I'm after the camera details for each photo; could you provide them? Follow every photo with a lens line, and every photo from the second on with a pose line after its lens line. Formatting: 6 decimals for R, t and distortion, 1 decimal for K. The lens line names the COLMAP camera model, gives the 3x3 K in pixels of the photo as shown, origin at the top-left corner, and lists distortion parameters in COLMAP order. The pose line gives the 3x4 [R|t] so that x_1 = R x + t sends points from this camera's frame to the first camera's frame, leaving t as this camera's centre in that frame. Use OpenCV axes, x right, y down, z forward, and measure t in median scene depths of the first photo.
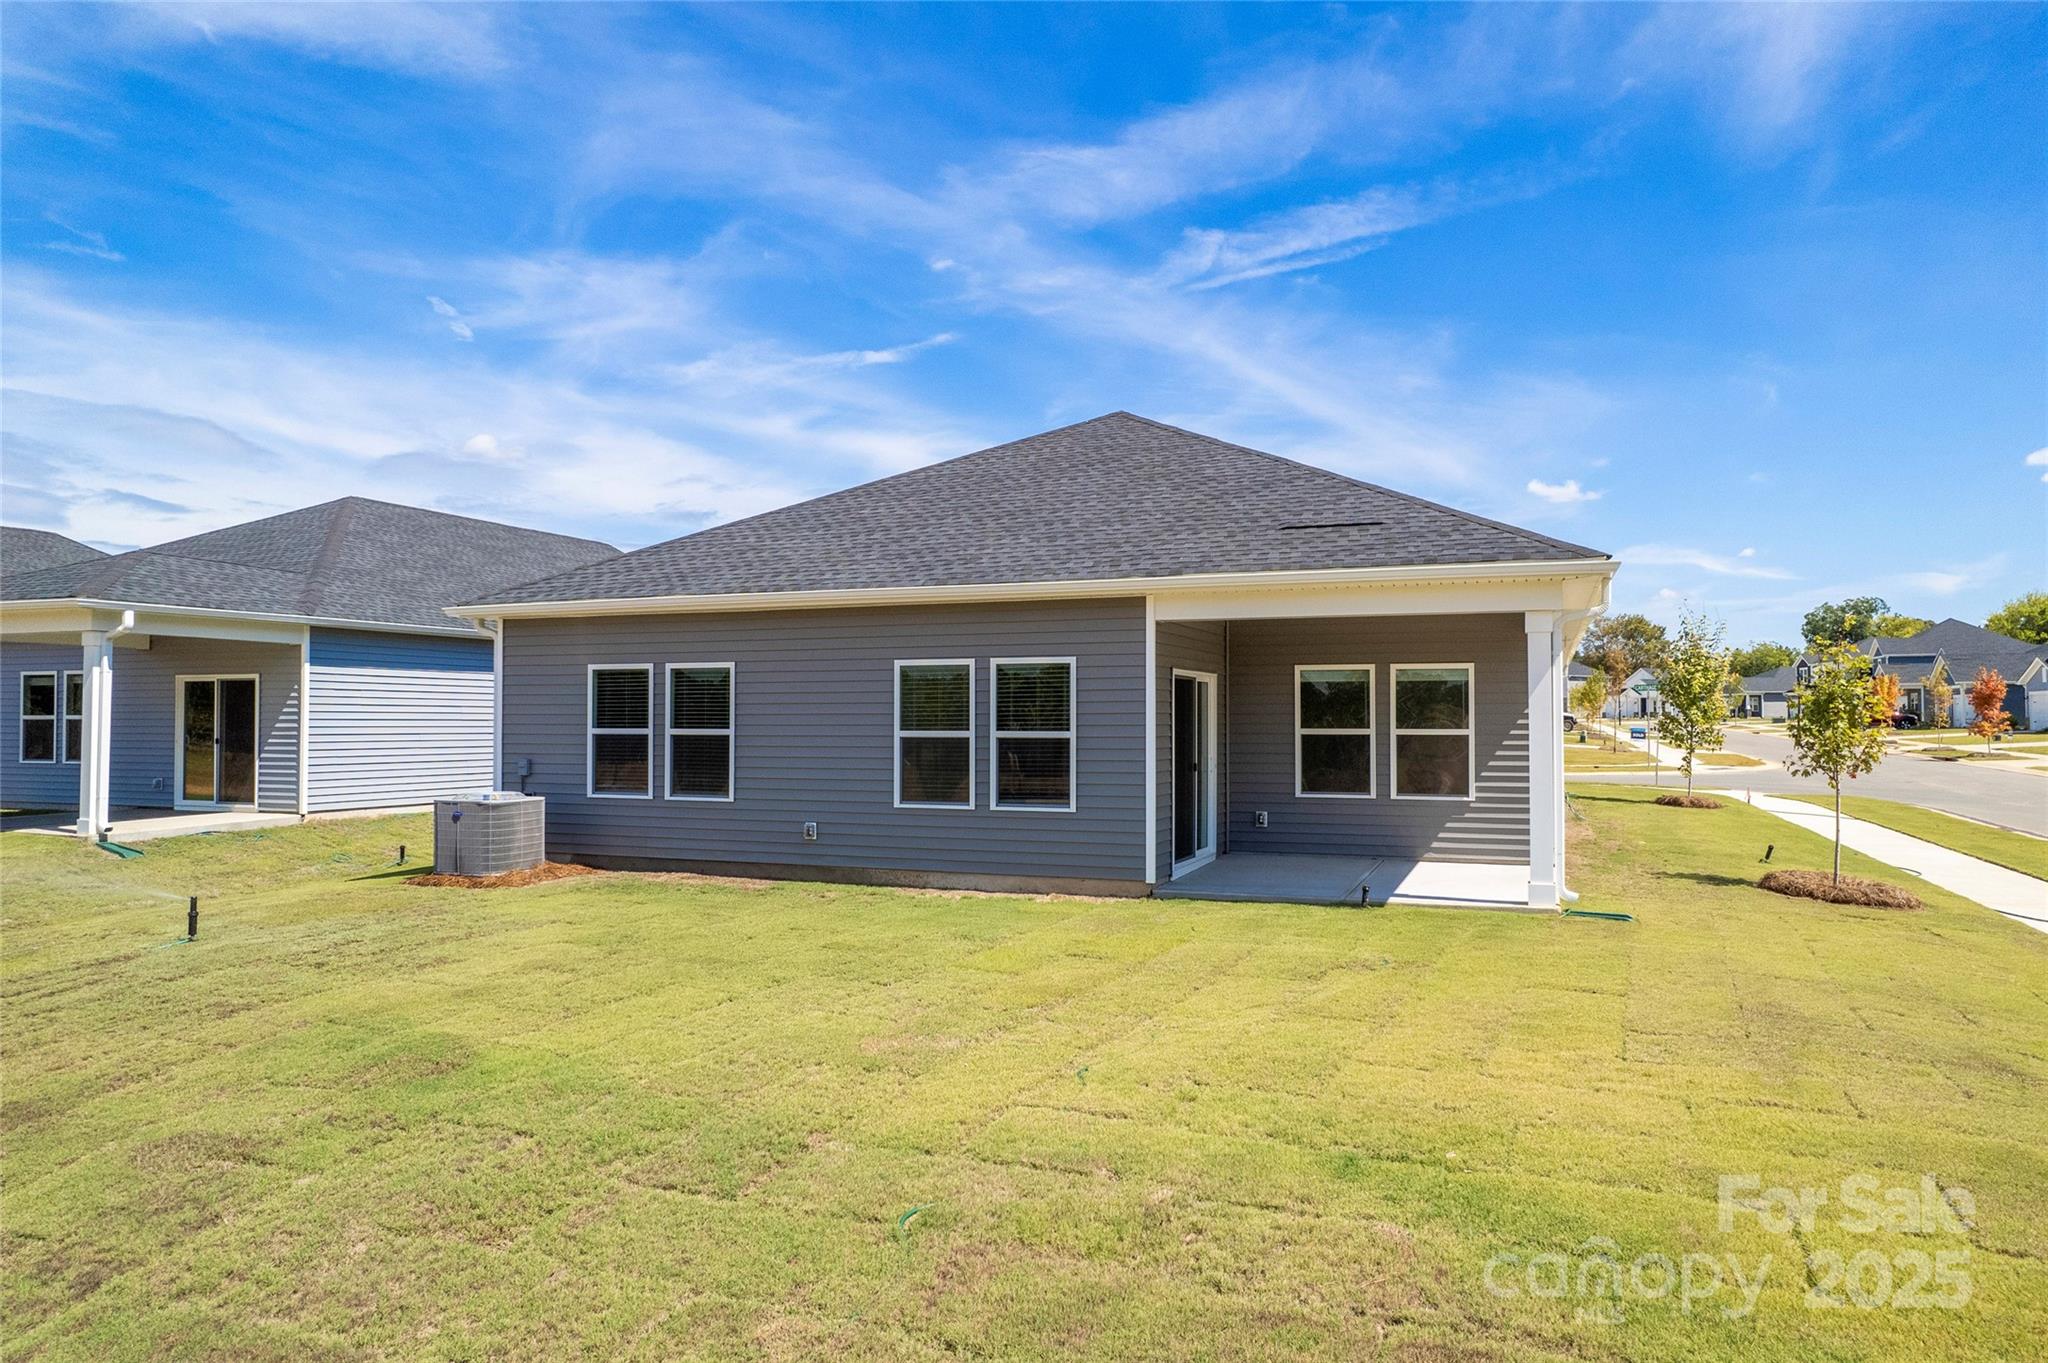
lens RADIAL K [[1306.4, 0, 1026.4], [0, 1306.4, 696.7], [0, 0, 1]] dist [-0.074590, 0.065866]
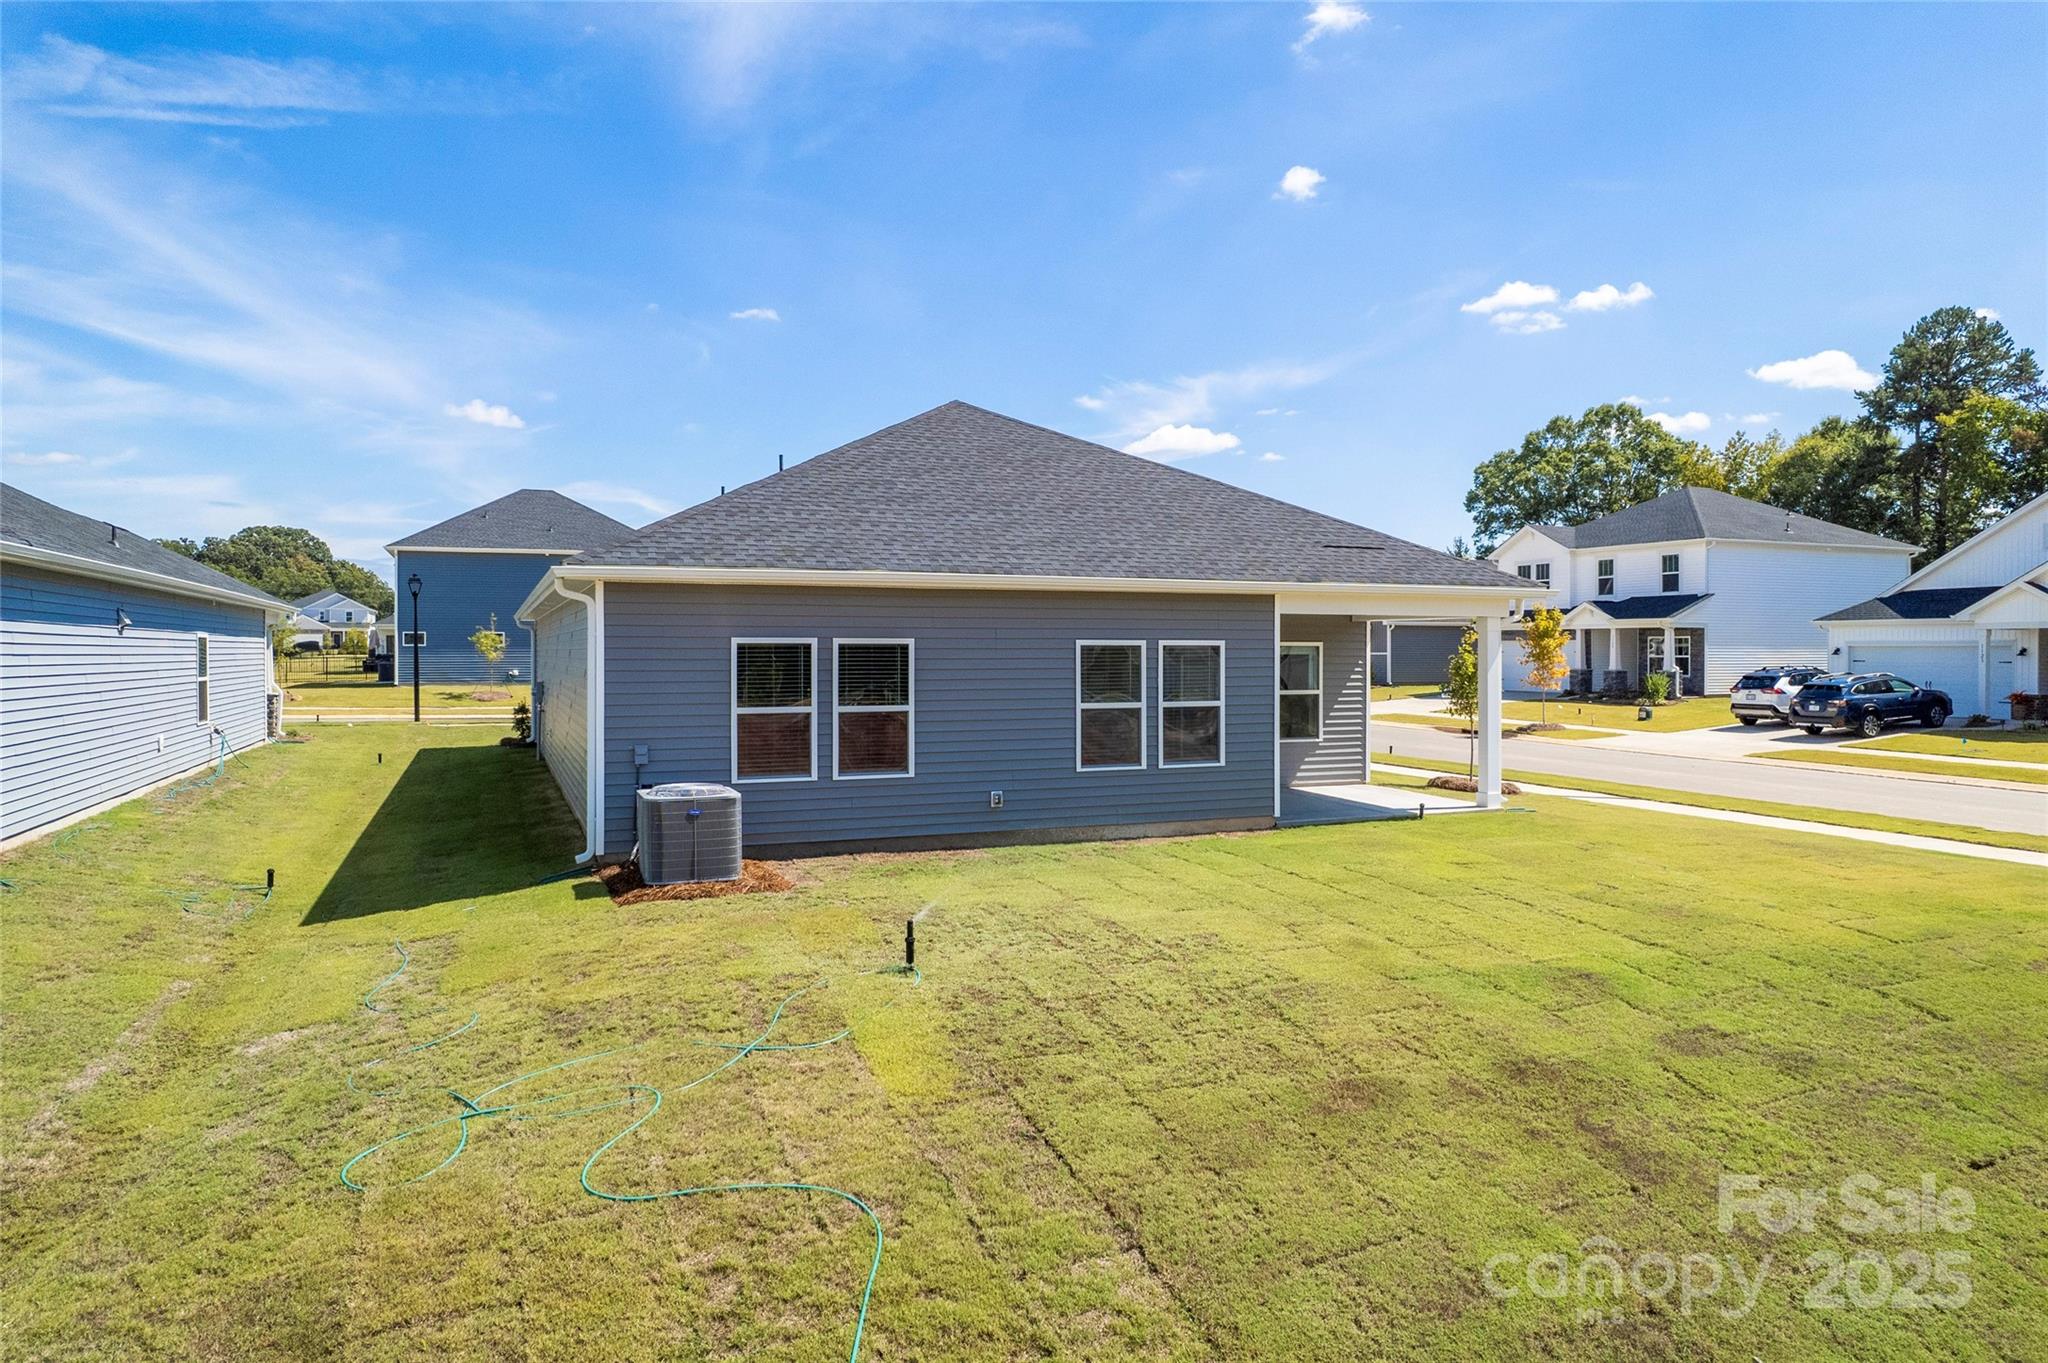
lens RADIAL K [[1314.3, 0, 1024.0], [0, 1314.3, 681.5], [0, 0, 1]] dist [-0.077245, 0.067534]
pose [[0.724743, -0.016558, 0.688820, -0.853586], [-0.011905, 0.999261, 0.036547, -0.031099], [-0.688916, -0.034687, 0.724010, 0.205092]]
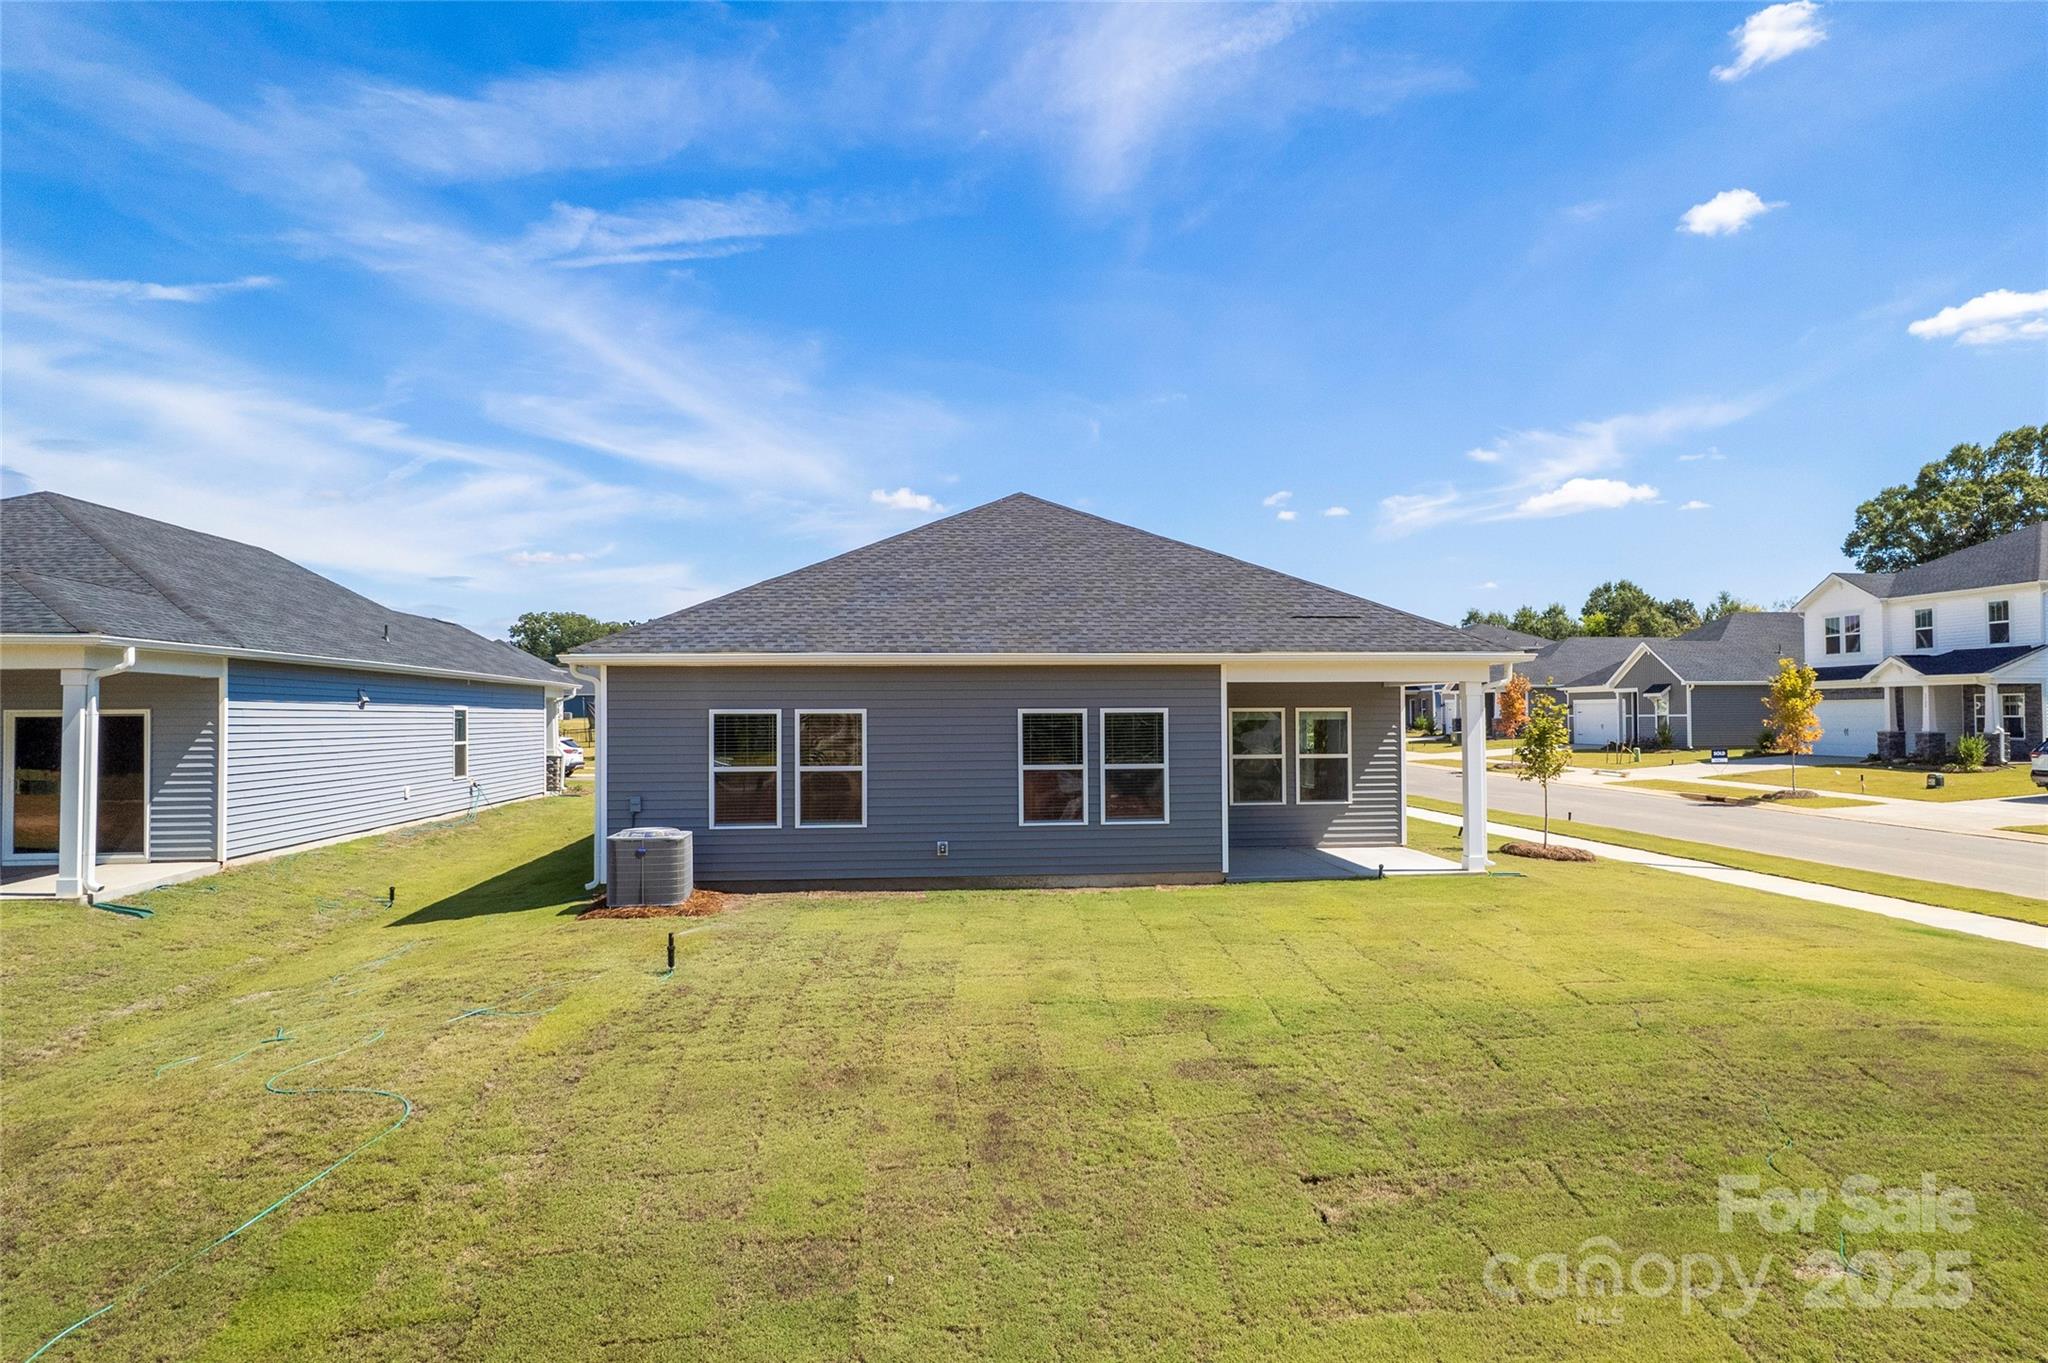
lens RADIAL K [[1306.4, 0, 1026.4], [0, 1306.4, 696.7], [0, 0, 1]] dist [-0.074590, 0.065866]
pose [[0.891247, 0.000772, 0.453517, -0.624746], [-0.001226, 0.999999, 0.000707, -0.038222], [-0.453516, -0.001186, 0.891247, -0.115404]]
